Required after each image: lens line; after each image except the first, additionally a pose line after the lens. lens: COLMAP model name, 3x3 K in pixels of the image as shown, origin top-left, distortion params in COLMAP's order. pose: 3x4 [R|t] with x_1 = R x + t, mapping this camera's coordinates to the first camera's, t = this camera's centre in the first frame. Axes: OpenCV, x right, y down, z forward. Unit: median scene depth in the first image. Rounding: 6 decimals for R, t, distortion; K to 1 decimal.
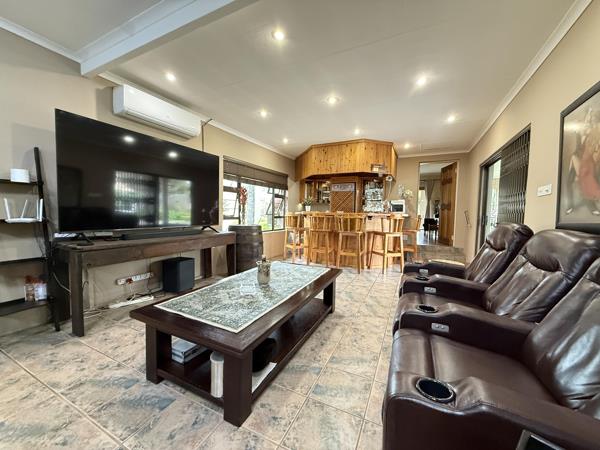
lens RADIAL K [[237.8, 0, 300.0], [0, 237.8, 227.3], [0, 0, 1]] dist [0.001038, 0.000223]
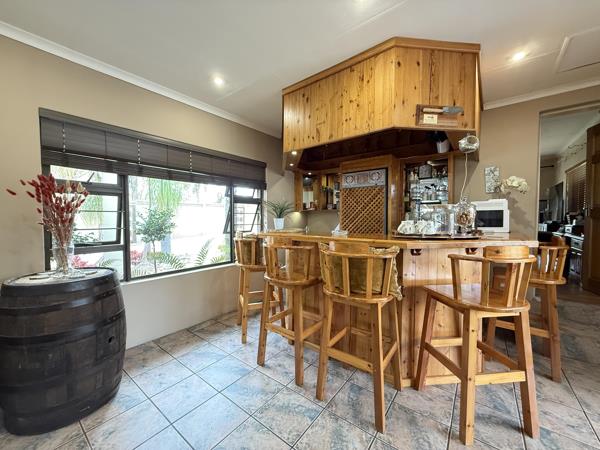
lens RADIAL K [[237.8, 0, 300.8], [0, 237.8, 226.6], [0, 0, 1]] dist [0.001038, 0.000223]
pose [[0.979750, -0.011295, -0.199904, 0.181710], [0.006510, 0.999677, -0.024578, -0.064416], [0.200117, 0.022779, 0.979507, 0.564703]]
